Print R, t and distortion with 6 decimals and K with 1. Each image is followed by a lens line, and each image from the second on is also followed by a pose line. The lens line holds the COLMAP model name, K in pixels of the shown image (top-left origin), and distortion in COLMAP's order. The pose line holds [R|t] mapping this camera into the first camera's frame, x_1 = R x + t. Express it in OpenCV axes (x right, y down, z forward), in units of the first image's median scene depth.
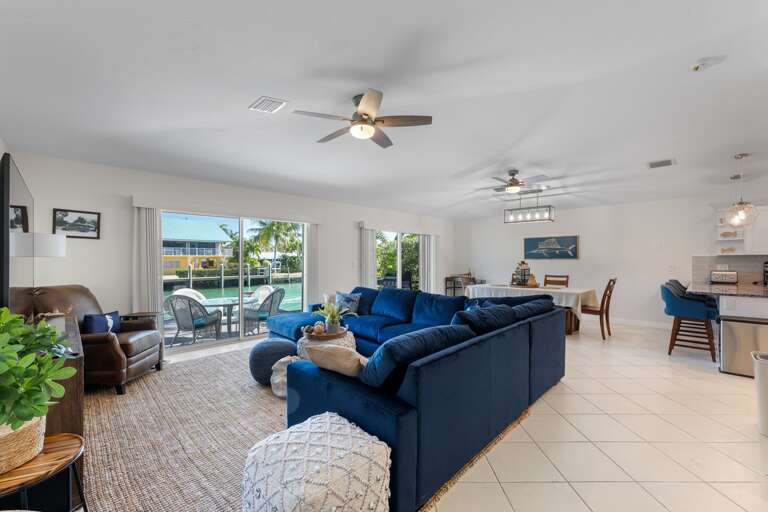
lens RADIAL K [[318.3, 0, 381.5], [0, 318.3, 257.2], [0, 0, 1]] dist [-0.000060, -0.000646]
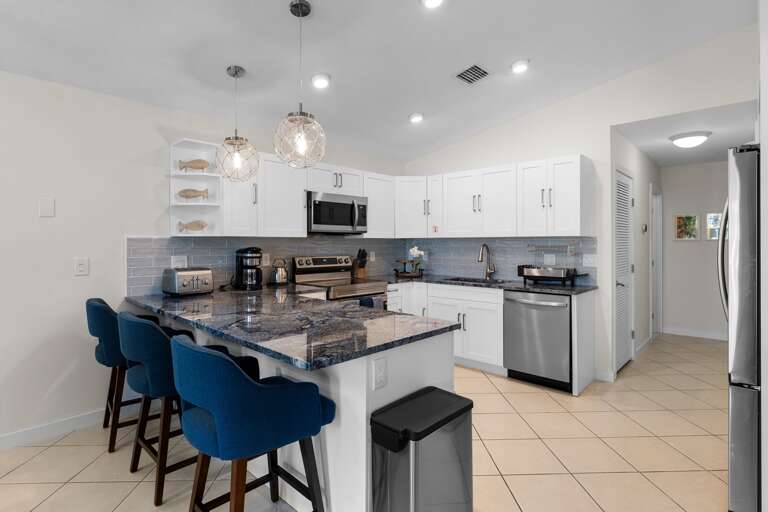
lens RADIAL K [[393.6, 0, 381.4], [0, 393.6, 244.9], [0, 0, 1]] dist [0.003900, -0.000619]
pose [[-0.024134, -0.003889, 0.999701, 0.468183], [-0.003282, 0.999987, 0.003811, 0.003310], [-0.999703, -0.003189, -0.024146, 0.712394]]
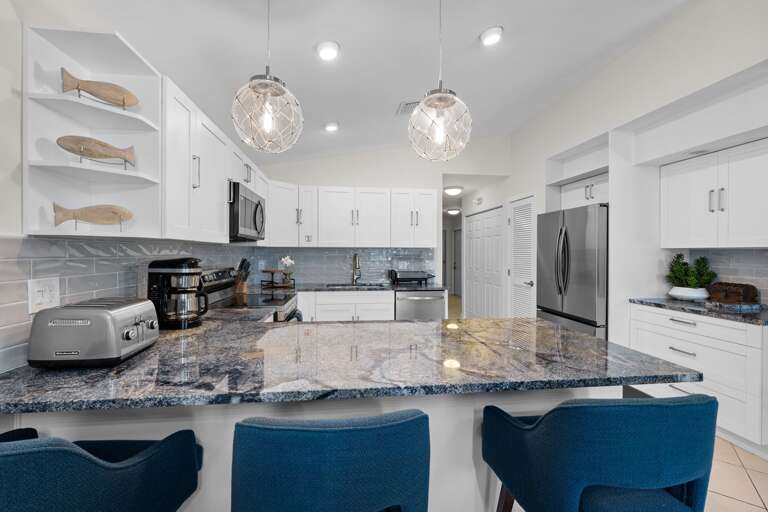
lens RADIAL K [[318.3, 0, 381.3], [0, 318.3, 254.6], [0, 0, 1]] dist [-0.000060, -0.000646]
pose [[-0.787415, -0.003747, 0.616412, 0.762025], [-0.004162, 0.999991, 0.000763, 0.005984], [-0.616410, -0.001965, -0.787423, 1.040248]]
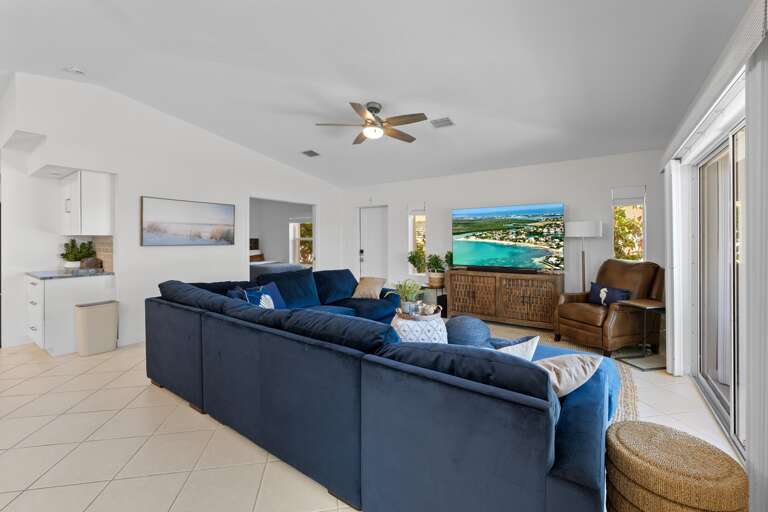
lens RADIAL K [[318.3, 0, 376.8], [0, 318.3, 236.4], [0, 0, 1]] dist [-0.000060, -0.000646]
pose [[-0.990157, 0.004733, -0.139880, 0.059419], [0.006307, 0.999922, -0.010811, 0.009194], [0.139818, -0.011587, -0.990109, 1.211279]]
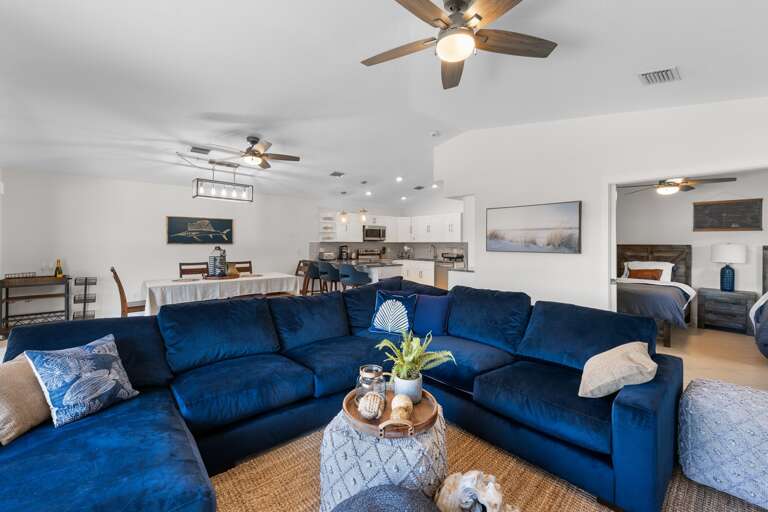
lens RADIAL K [[318.3, 0, 380.9], [0, 318.3, 241.5], [0, 0, 1]] dist [-0.000060, -0.000646]
pose [[0.077750, 0.010599, 0.996917, -0.401051], [-0.008450, 0.999915, -0.009972, 0.005358], [-0.996937, -0.007648, 0.077833, 0.616194]]
